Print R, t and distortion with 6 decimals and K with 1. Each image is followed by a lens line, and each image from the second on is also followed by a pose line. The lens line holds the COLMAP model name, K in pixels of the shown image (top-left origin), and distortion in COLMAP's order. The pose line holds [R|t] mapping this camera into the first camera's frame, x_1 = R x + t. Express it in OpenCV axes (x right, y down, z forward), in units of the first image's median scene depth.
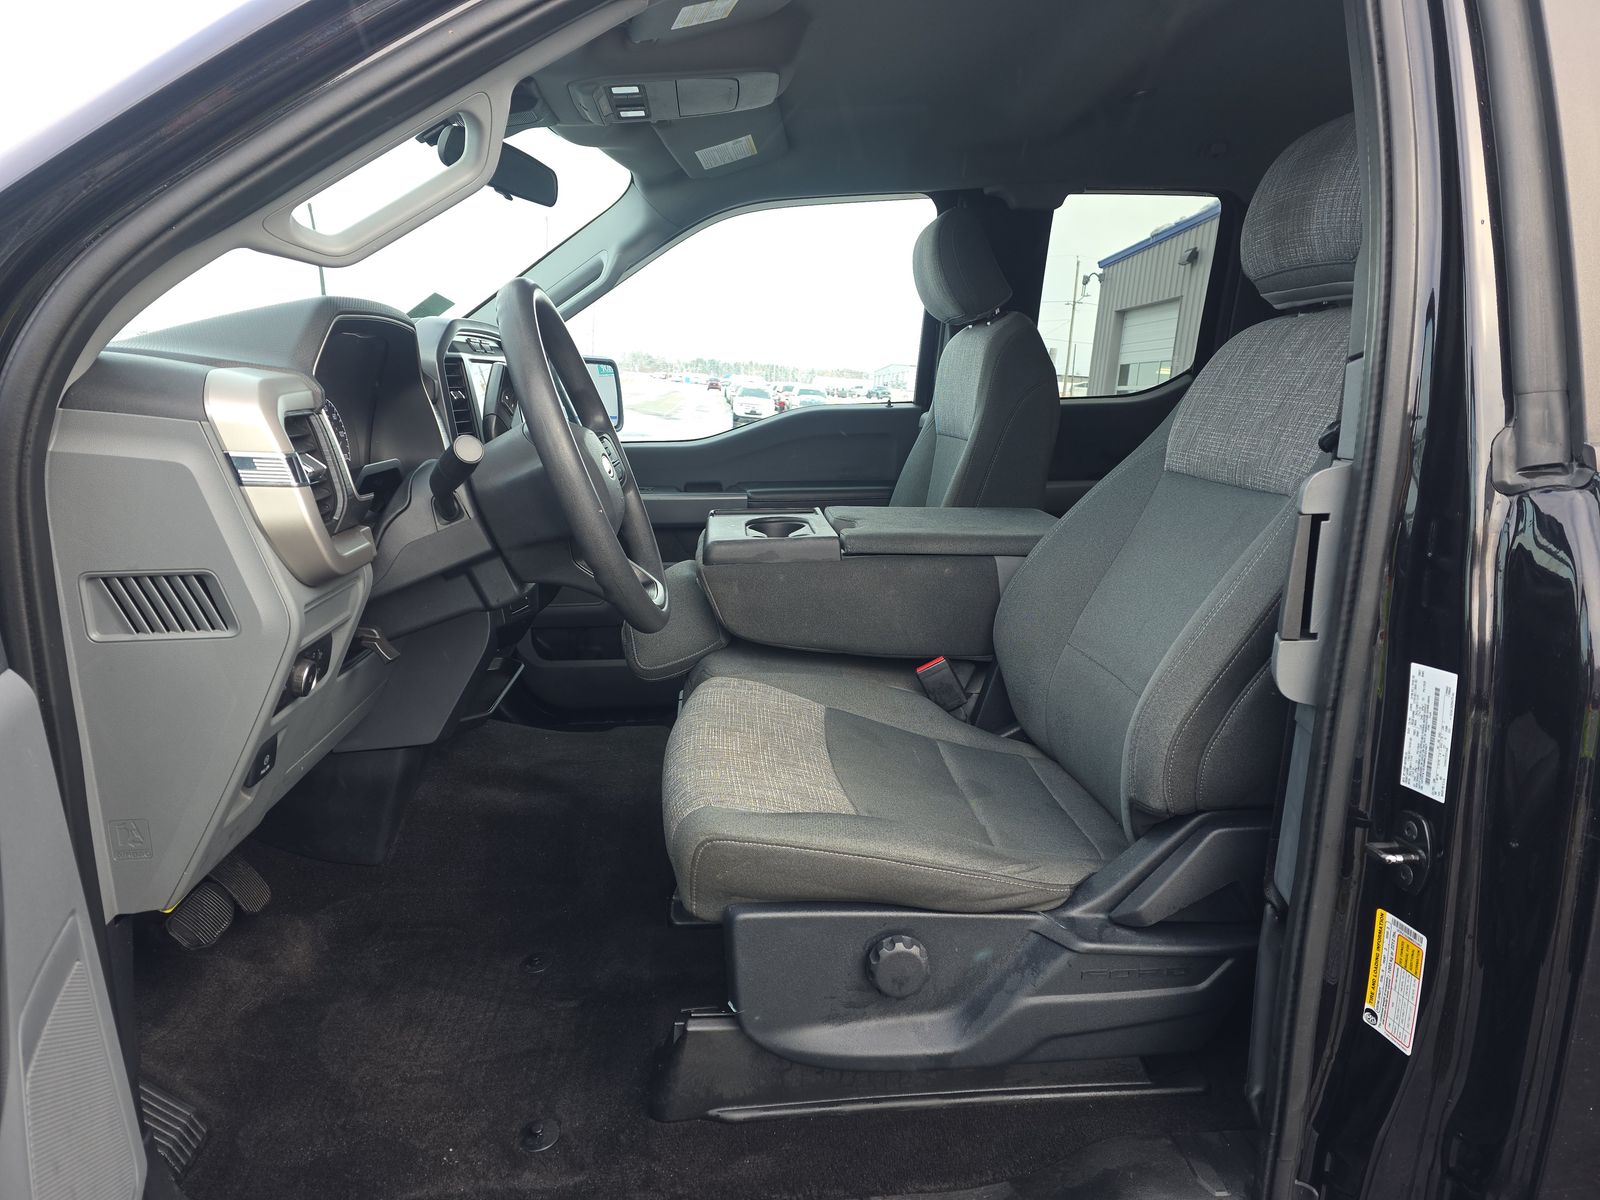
lens RADIAL K [[1064.3, 0, 806.5], [0, 1064.3, 616.9], [0, 0, 1]] dist [0.070860, 0.000434]
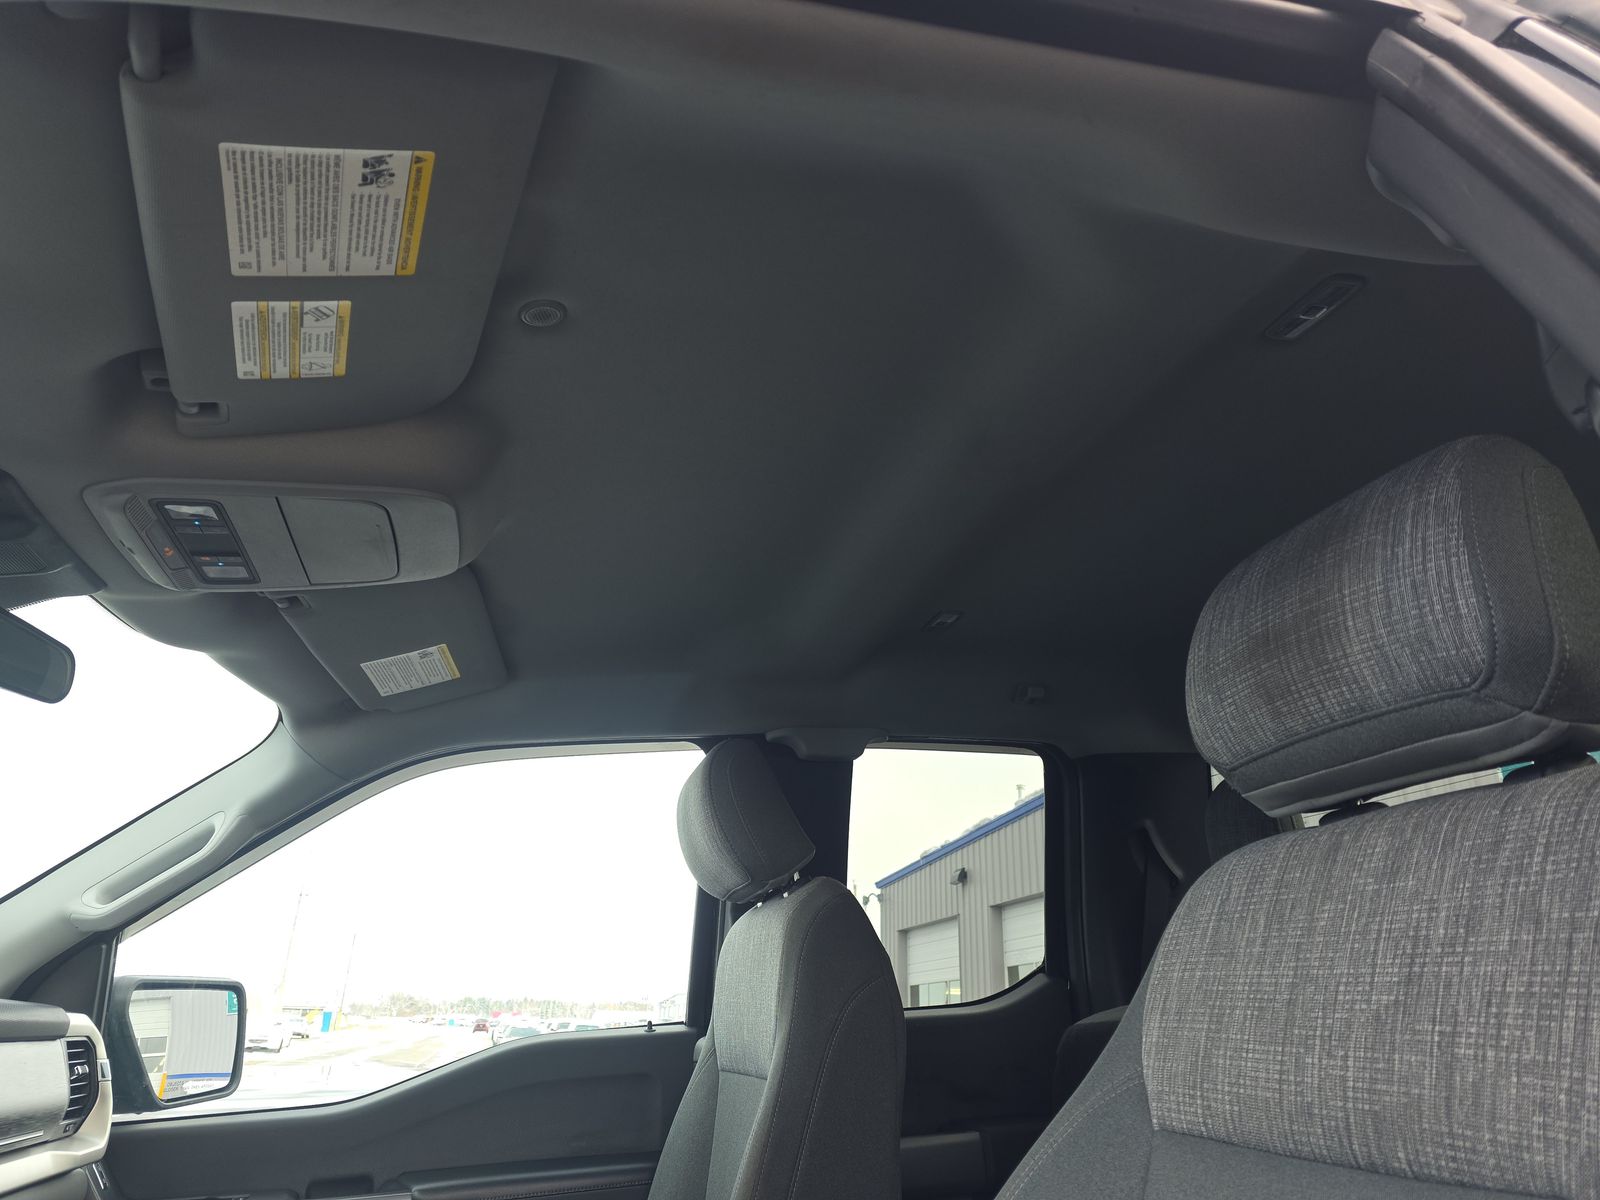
lens RADIAL K [[1072.2, 0, 800.0], [0, 1072.2, 600.0], [0, 0, 1]] dist [0.067060, -0.051677]
pose [[0.982638, 0.027455, 0.183492, 0.045812], [0.077674, 0.837277, -0.541235, -0.055148], [-0.168493, 0.546090, 0.820607, 0.322913]]
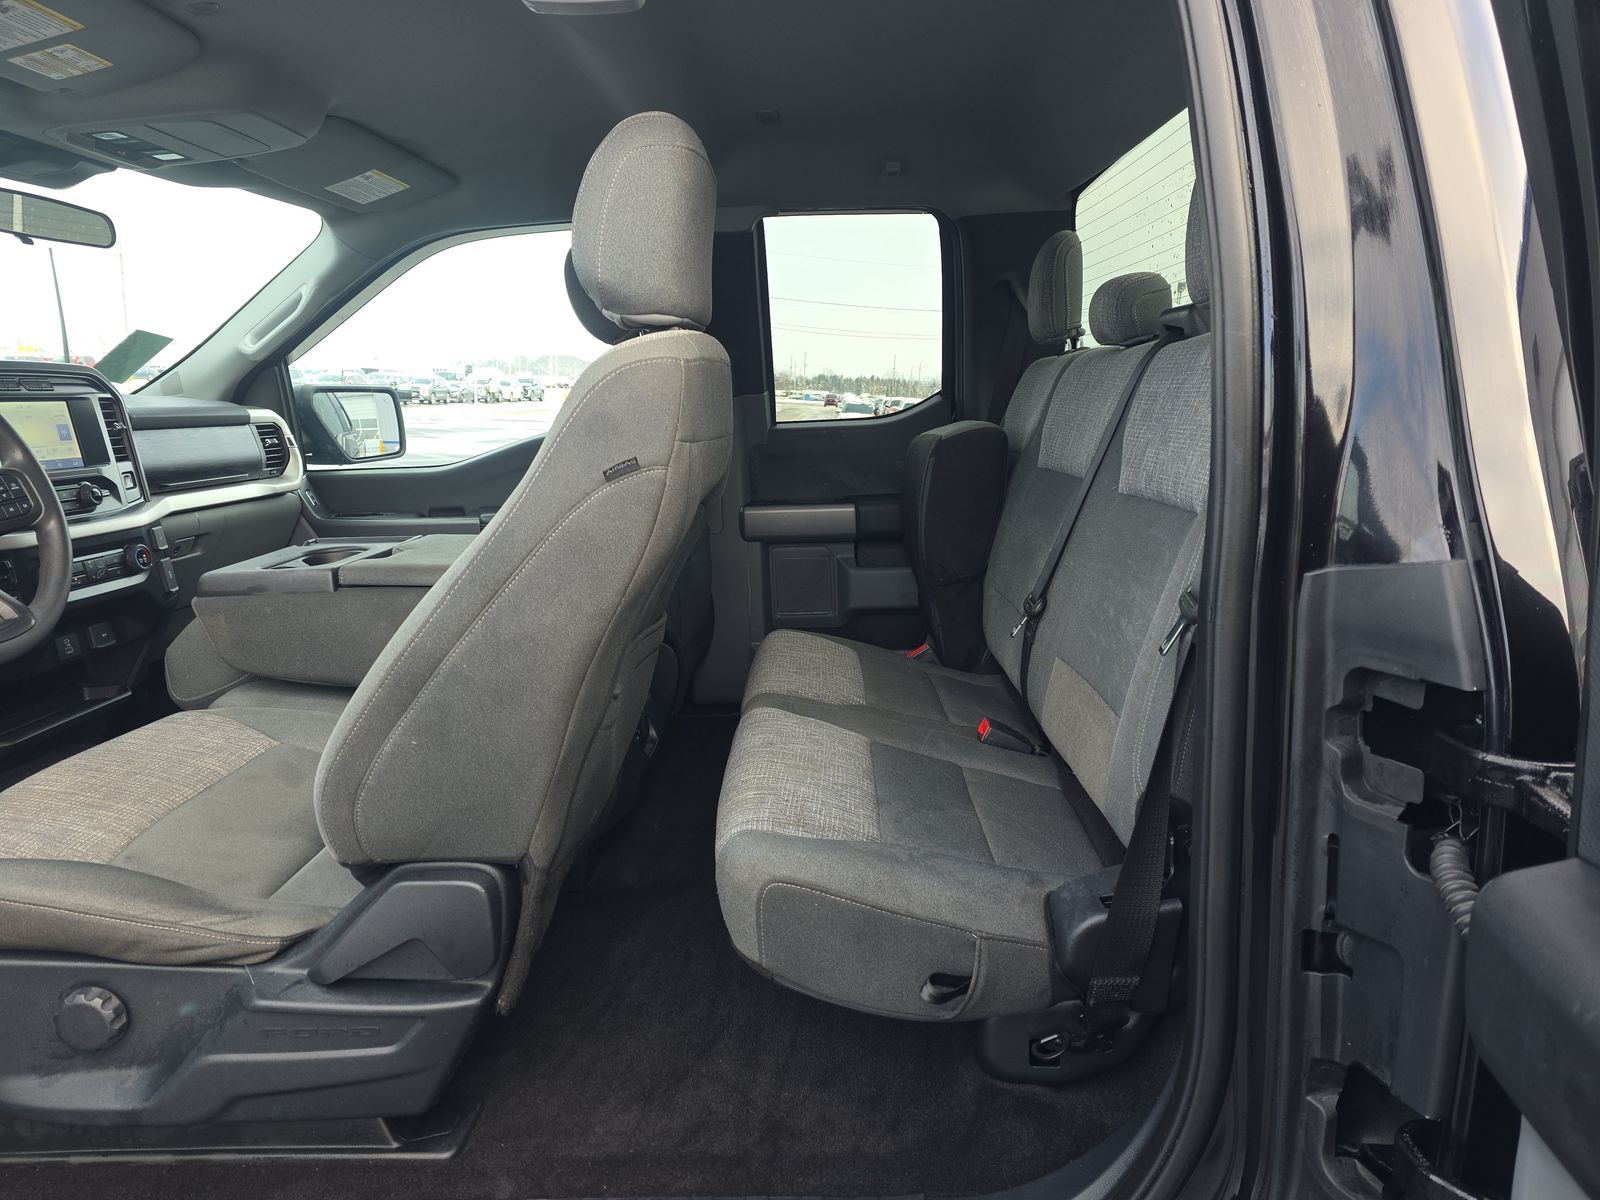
lens RADIAL K [[1072.2, 0, 800.0], [0, 1072.2, 600.0], [0, 0, 1]] dist [0.067060, -0.051677]
pose [[0.993774, -0.000661, -0.111412, 0.426535], [-0.002727, 0.999538, -0.030256, -0.012348], [0.111381, 0.030372, 0.993314, 0.039251]]
